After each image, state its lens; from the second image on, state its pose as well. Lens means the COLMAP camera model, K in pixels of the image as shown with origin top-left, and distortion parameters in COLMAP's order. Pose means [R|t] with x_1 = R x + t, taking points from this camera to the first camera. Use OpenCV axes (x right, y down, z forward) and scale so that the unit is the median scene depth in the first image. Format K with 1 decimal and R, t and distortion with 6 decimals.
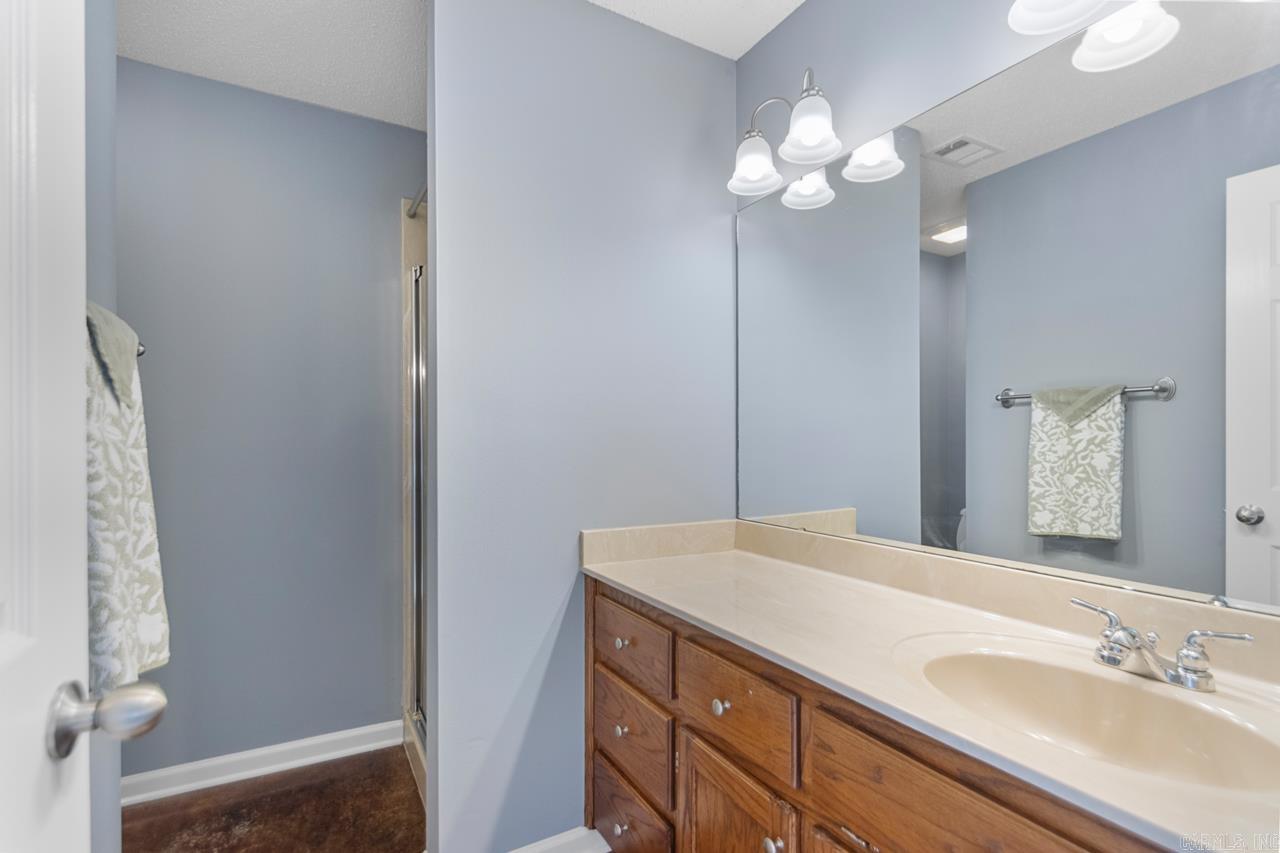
lens RADIAL K [[583.5, 0, 642.3], [0, 583.5, 444.7], [0, 0, 1]] dist [0.000522, -0.000722]
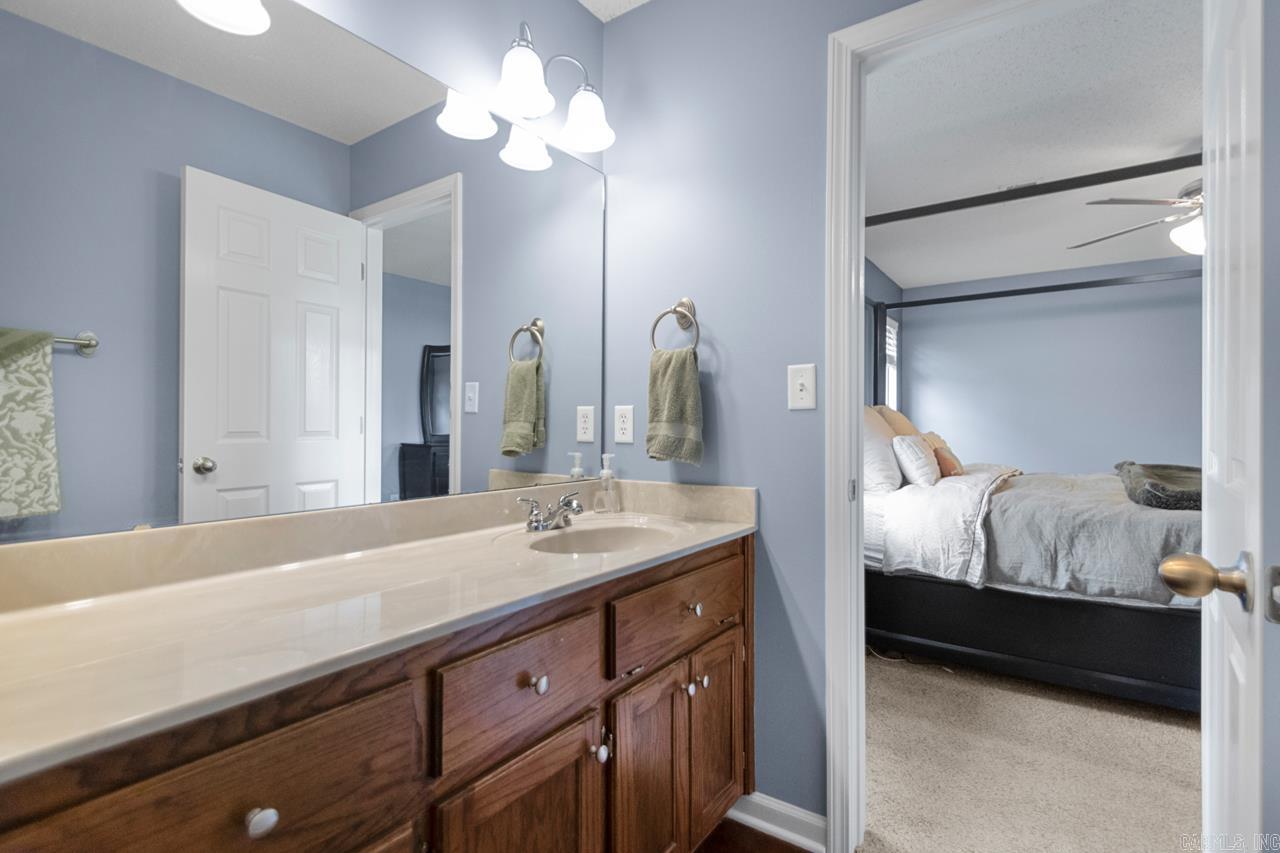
lens RADIAL K [[613.4, 0, 640.0], [0, 613.4, 426.5], [0, 0, 1]] dist [0.001248, -0.000038]
pose [[-0.434099, 0.000195, 0.900865, -0.359394], [-0.002197, 0.999997, -0.001276, 0.033447], [-0.900862, -0.002533, -0.434097, 0.608037]]
